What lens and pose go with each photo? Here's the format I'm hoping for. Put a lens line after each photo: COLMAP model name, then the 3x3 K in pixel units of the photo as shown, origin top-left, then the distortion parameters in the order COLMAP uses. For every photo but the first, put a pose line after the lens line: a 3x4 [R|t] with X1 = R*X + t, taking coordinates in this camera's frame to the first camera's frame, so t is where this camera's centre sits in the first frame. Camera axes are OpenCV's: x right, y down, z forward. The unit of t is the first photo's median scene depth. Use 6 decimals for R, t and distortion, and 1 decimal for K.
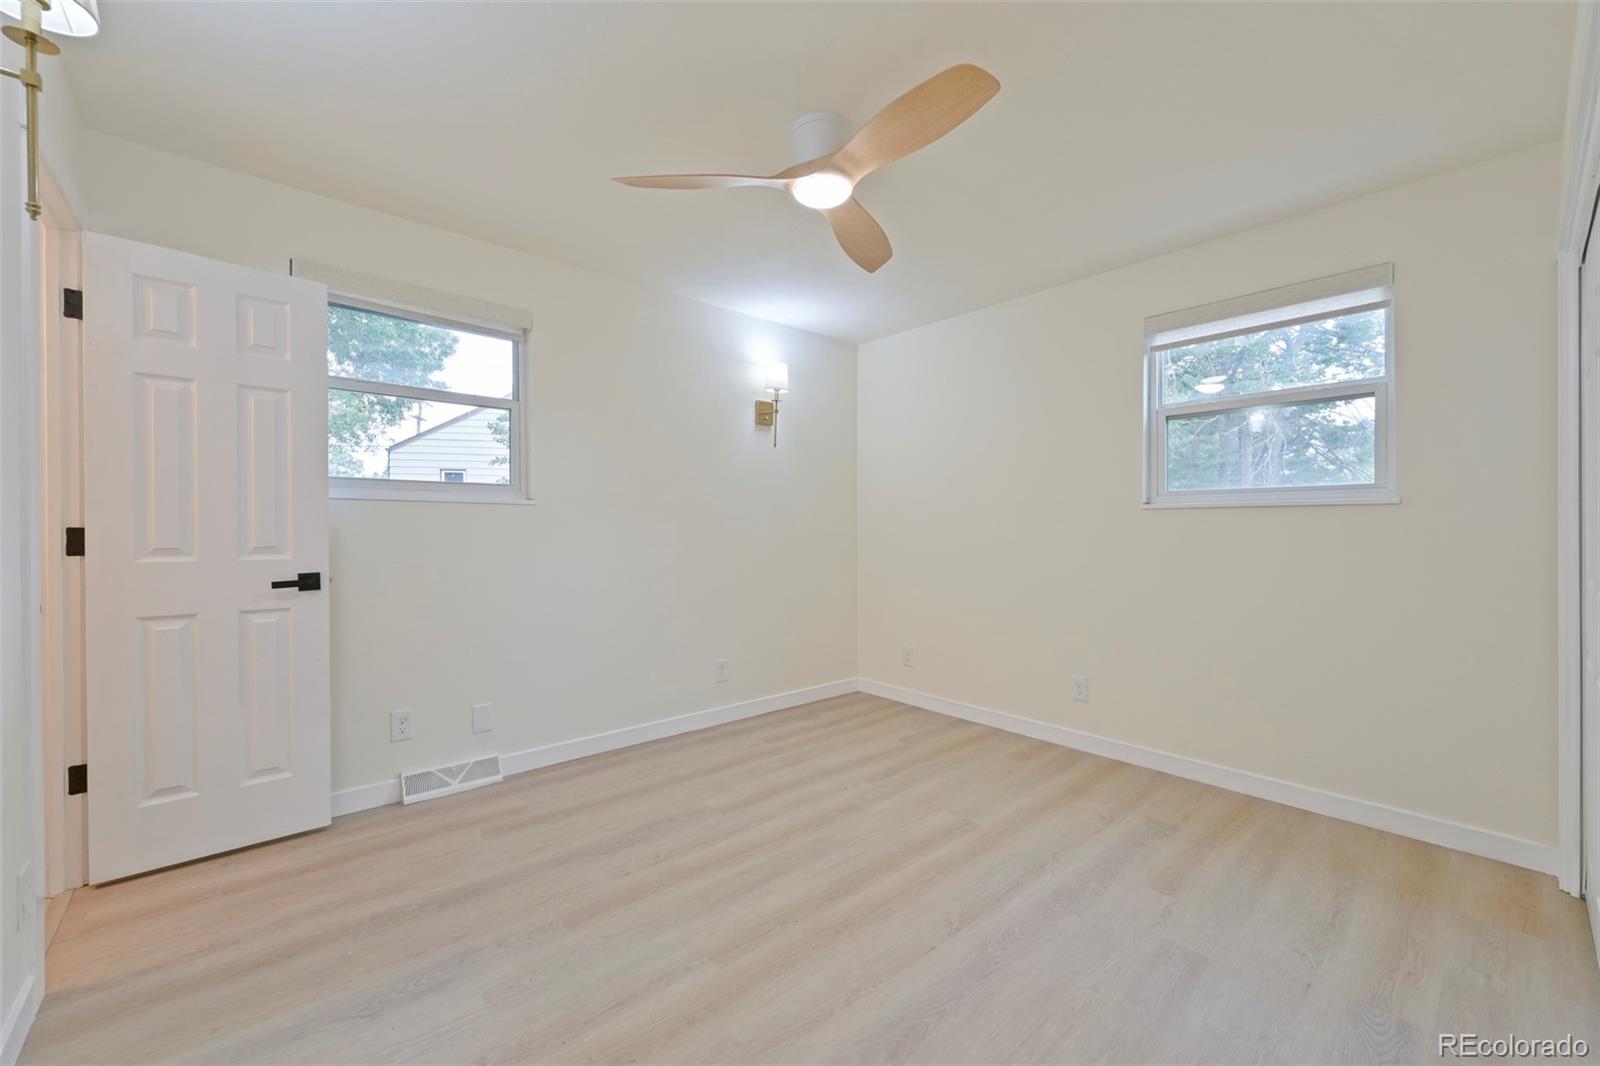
lens RADIAL K [[632.9, 0, 801.2], [0, 632.9, 528.2], [0, 0, 1]] dist [0.000503, -0.000148]
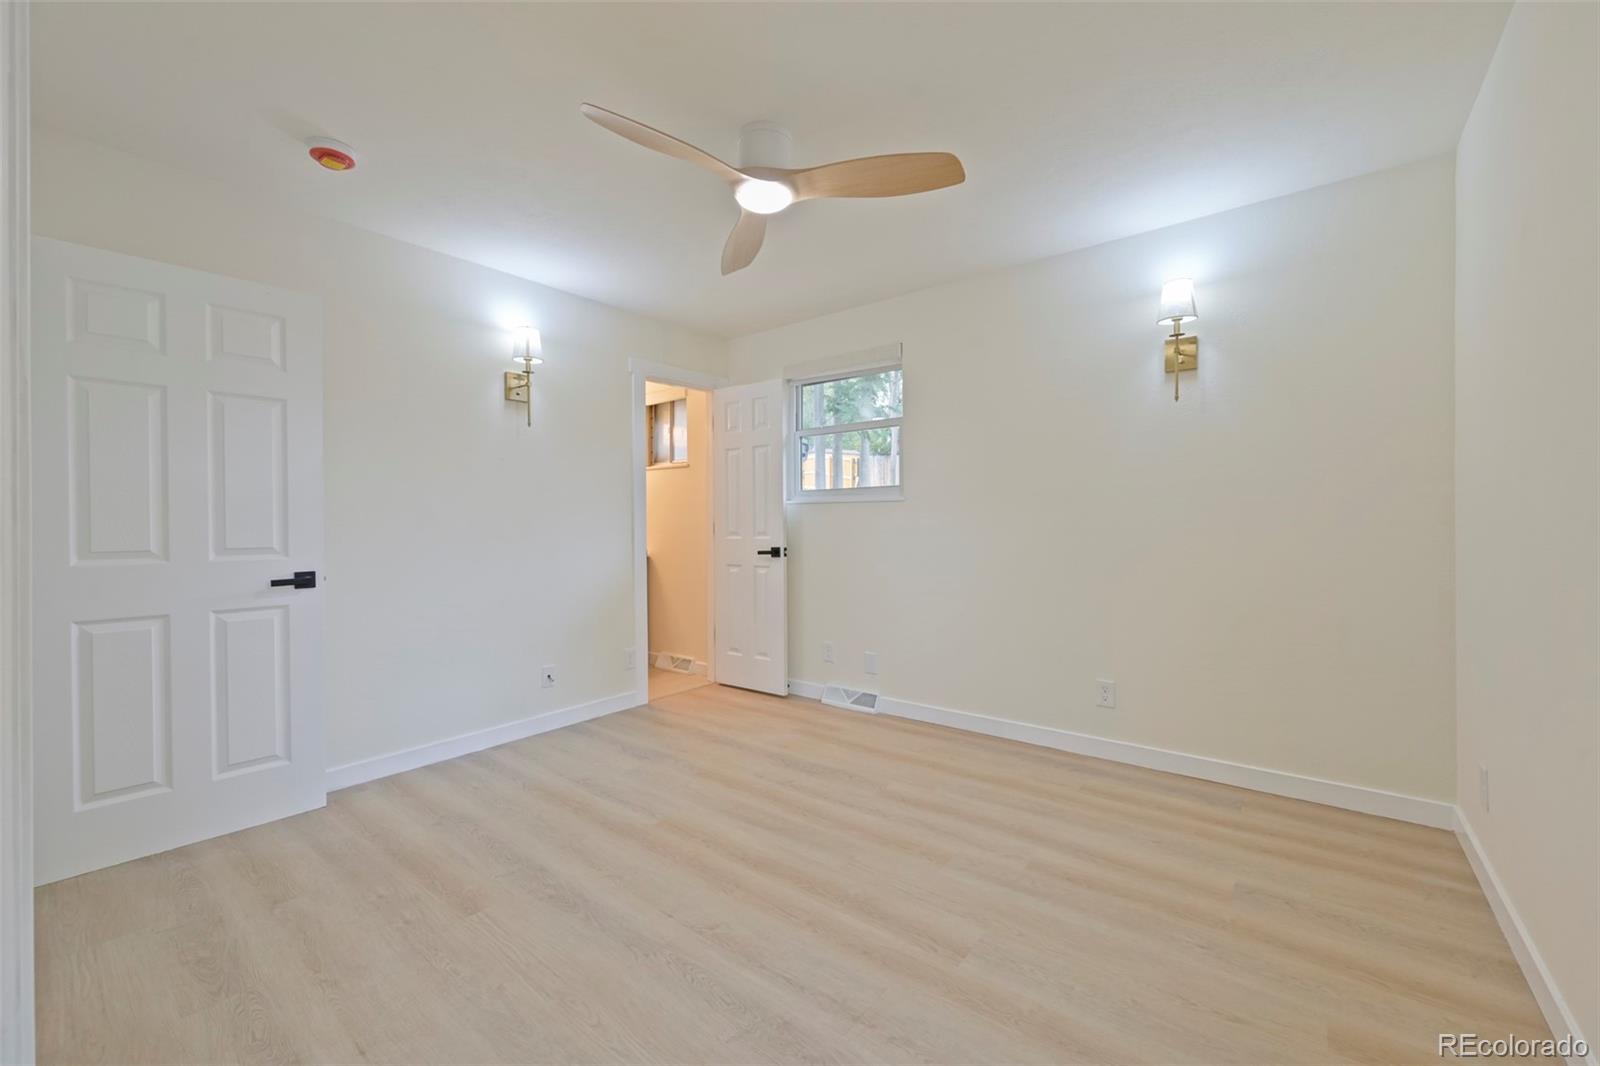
lens RADIAL K [[632.9, 0, 811.4], [0, 632.9, 528.9], [0, 0, 1]] dist [0.000503, -0.000148]
pose [[0.183310, 0.003461, -0.983049, 0.863597], [0.009590, 0.999940, 0.005309, 0.010935], [0.983008, -0.010400, 0.183265, 0.701954]]
